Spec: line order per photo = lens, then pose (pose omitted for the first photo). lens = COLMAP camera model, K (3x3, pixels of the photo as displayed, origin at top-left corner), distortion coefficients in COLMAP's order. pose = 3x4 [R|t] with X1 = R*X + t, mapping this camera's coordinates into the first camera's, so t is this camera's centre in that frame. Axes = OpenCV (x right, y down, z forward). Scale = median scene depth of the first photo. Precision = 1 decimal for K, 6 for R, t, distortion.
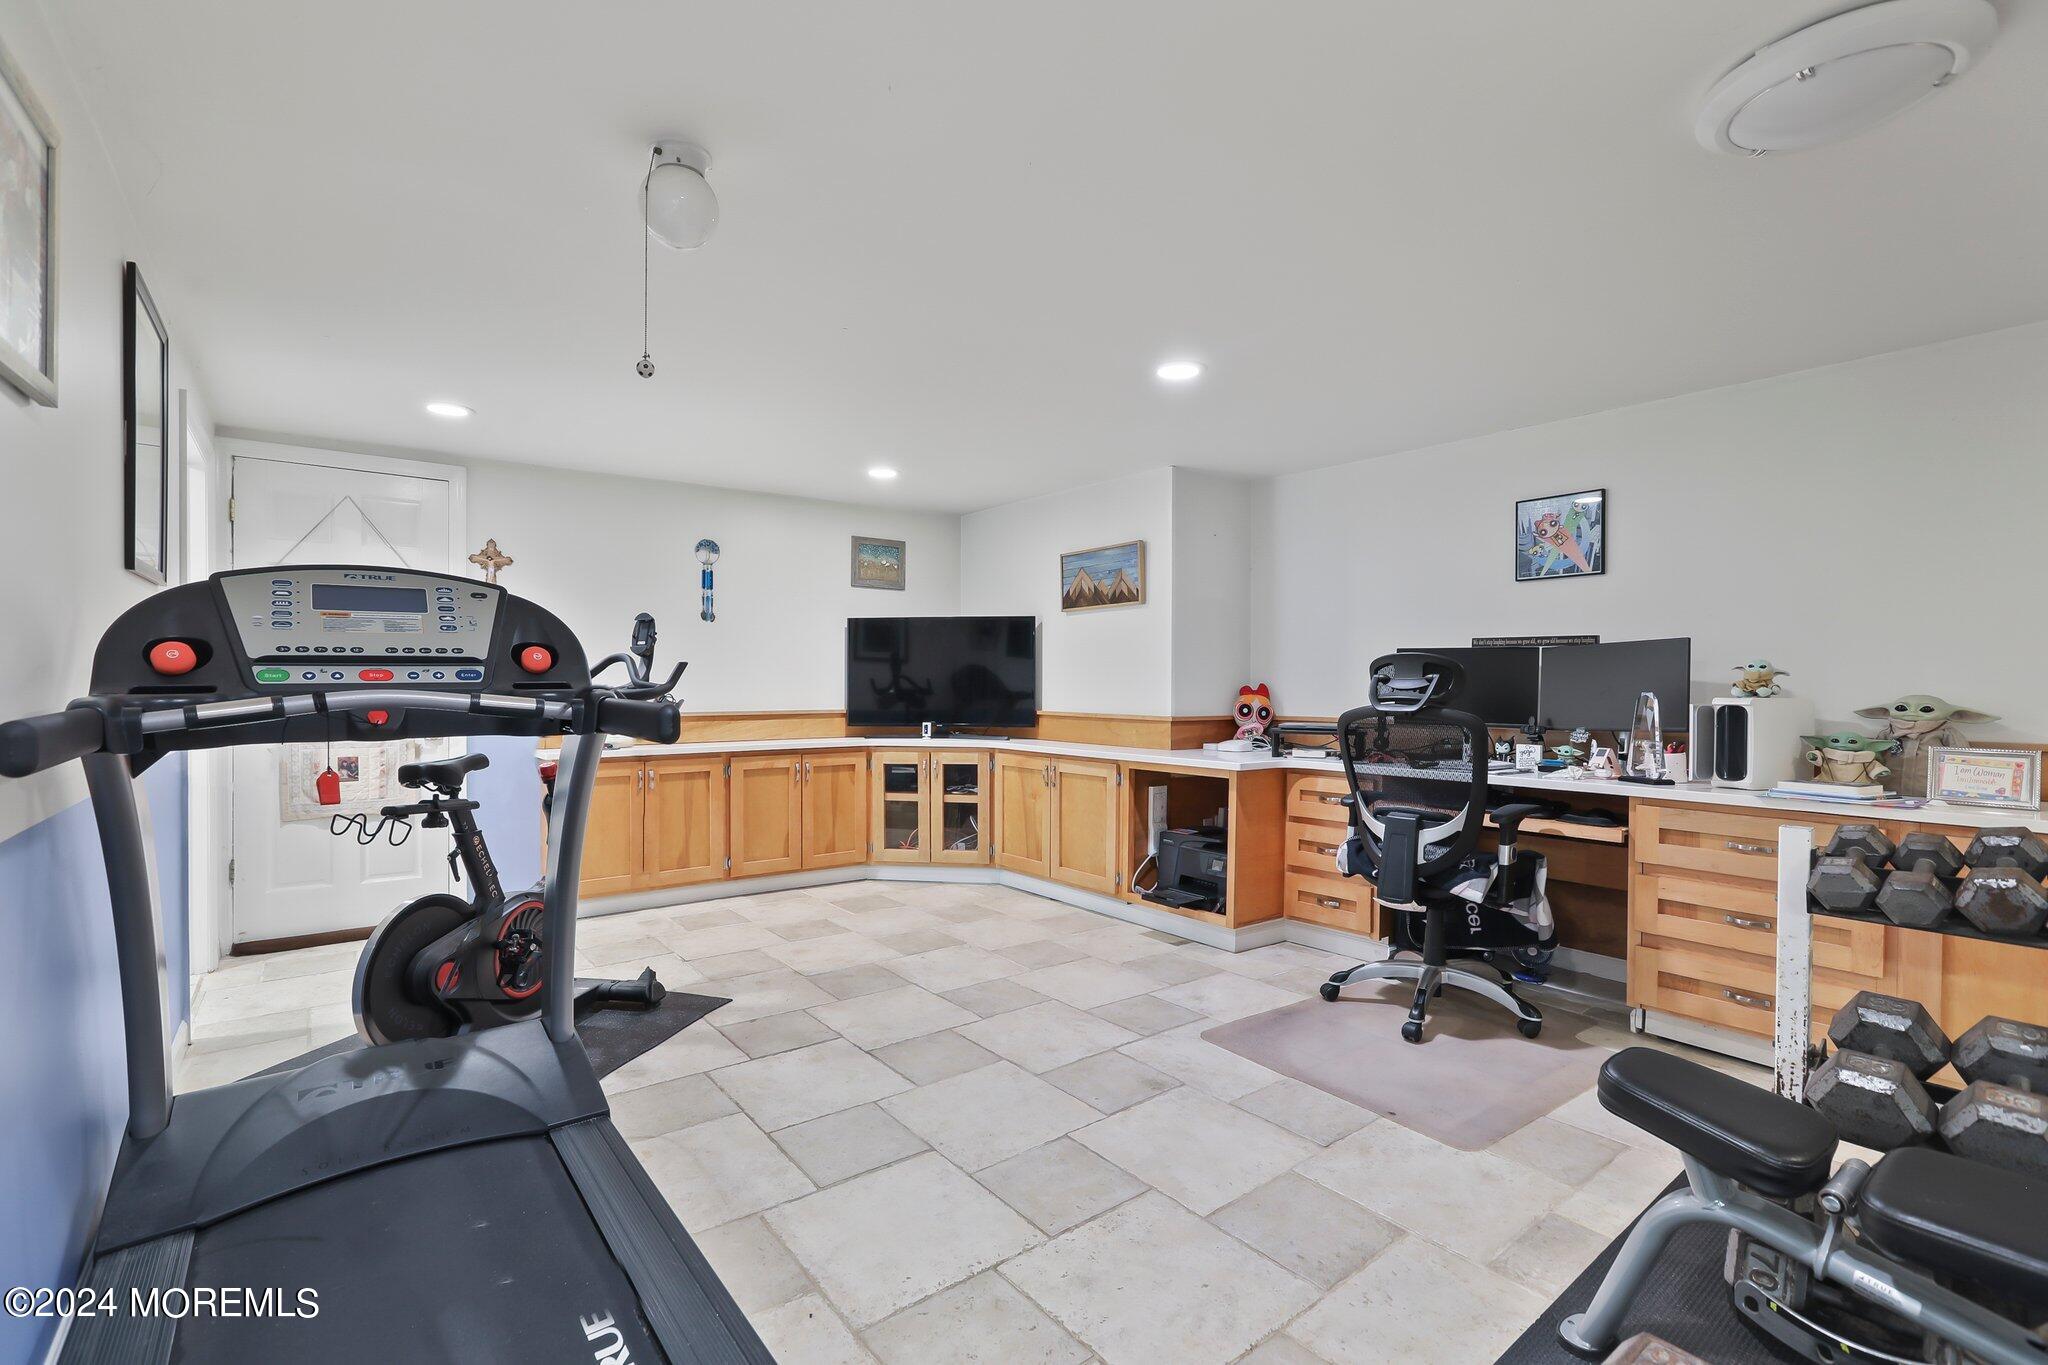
lens RADIAL K [[935.6, 0, 1027.5], [0, 935.6, 681.5], [0, 0, 1]] dist [-0.025950, 0.010517]
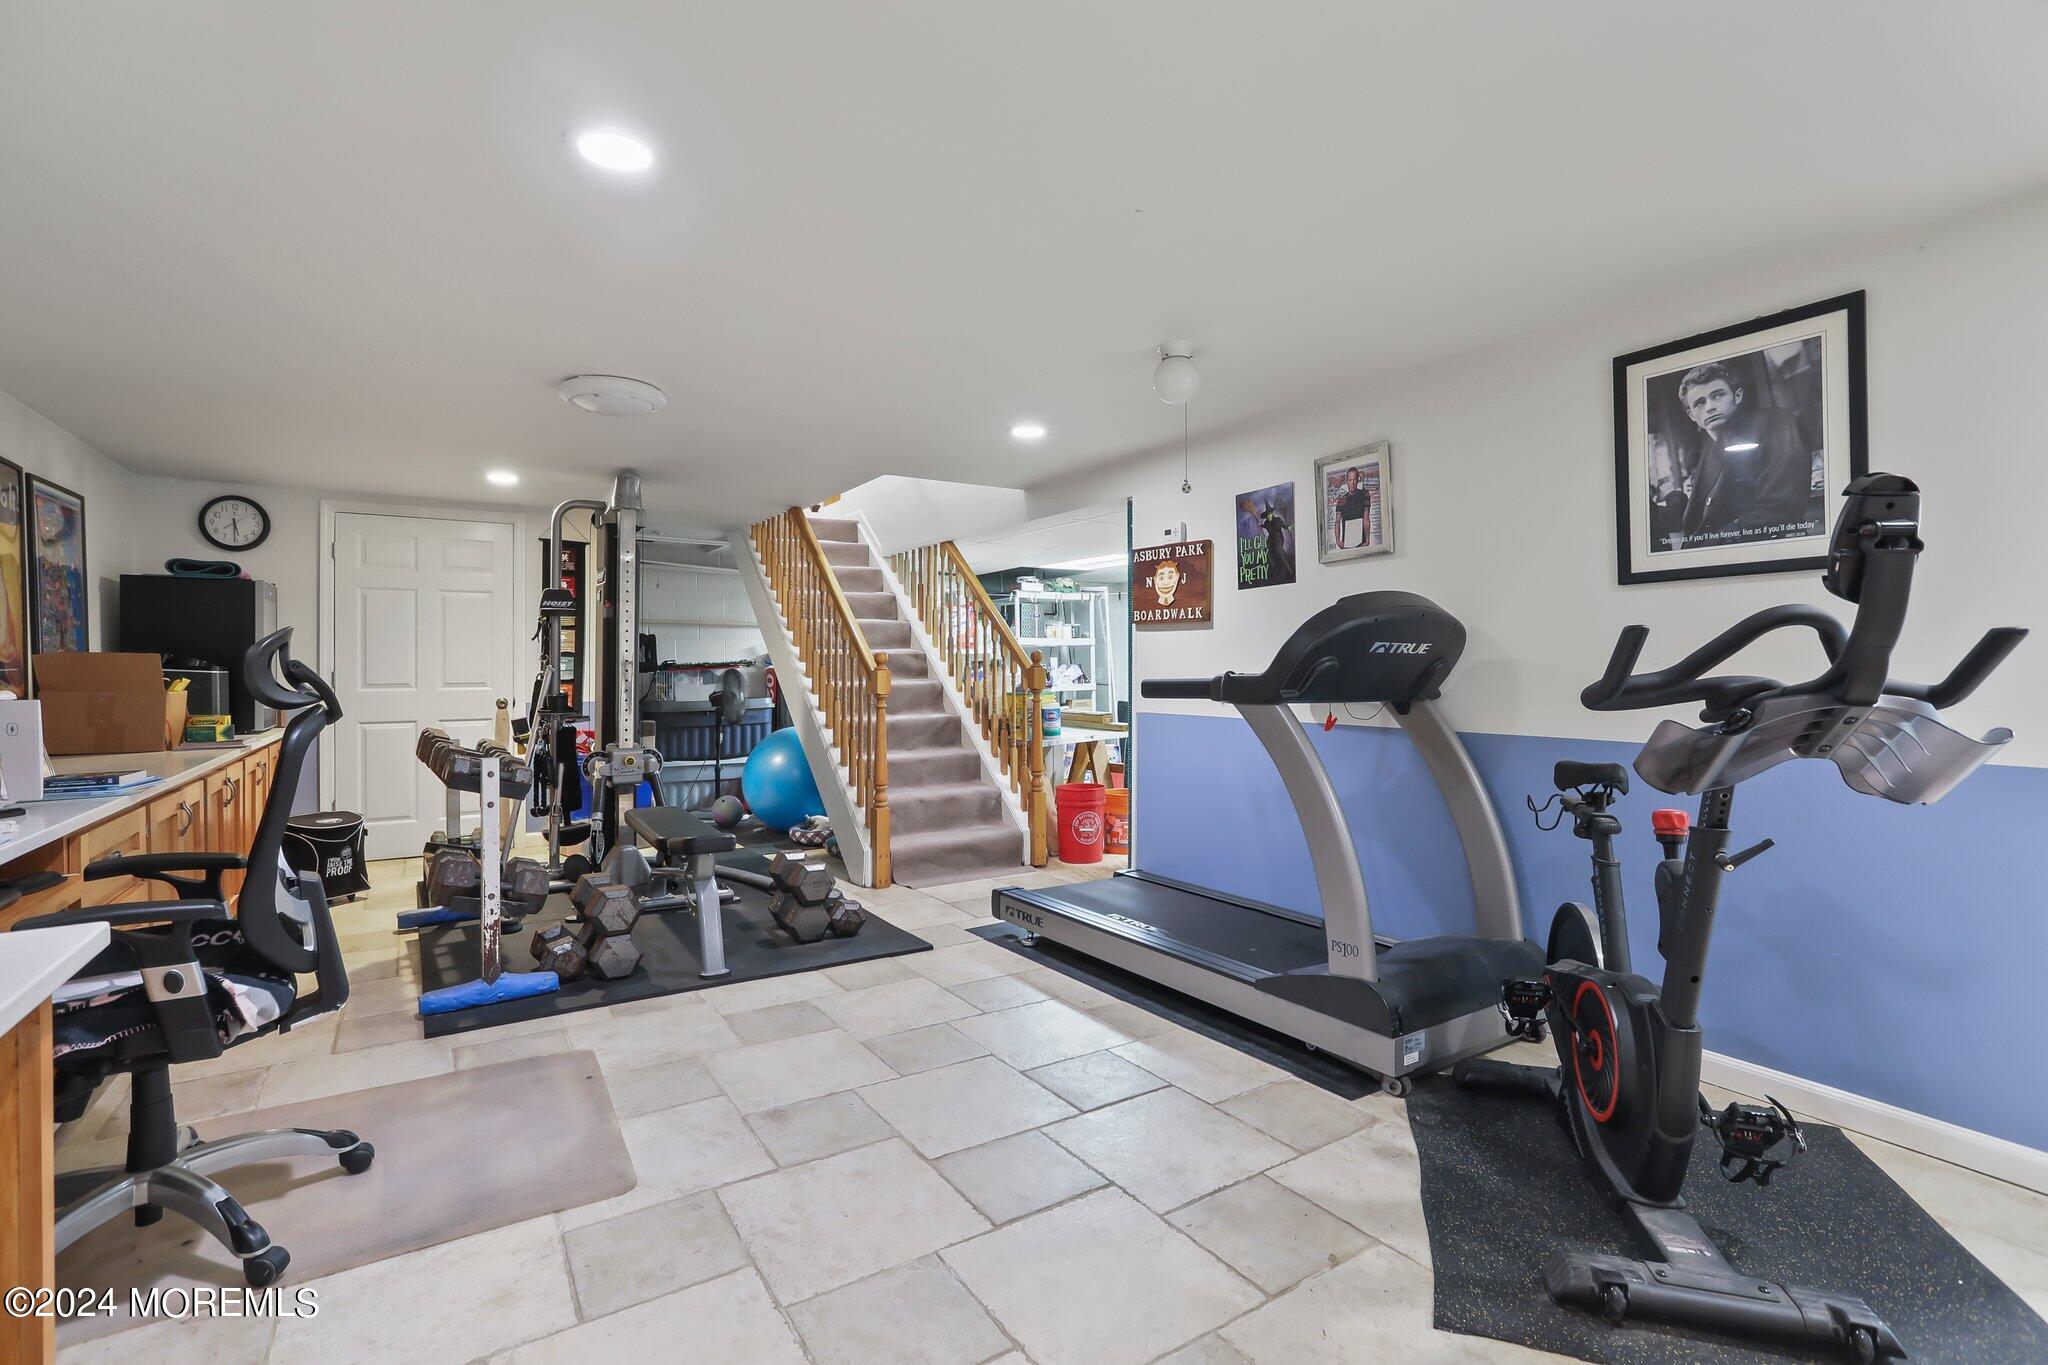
lens RADIAL K [[935.6, 0, 1025.5], [0, 935.6, 671.6], [0, 0, 1]] dist [-0.025950, 0.010517]
pose [[-0.995518, -0.000447, 0.094570, -0.170343], [0.000973, 0.999888, 0.014960, -0.008063], [-0.094566, 0.014985, -0.995406, 1.698919]]
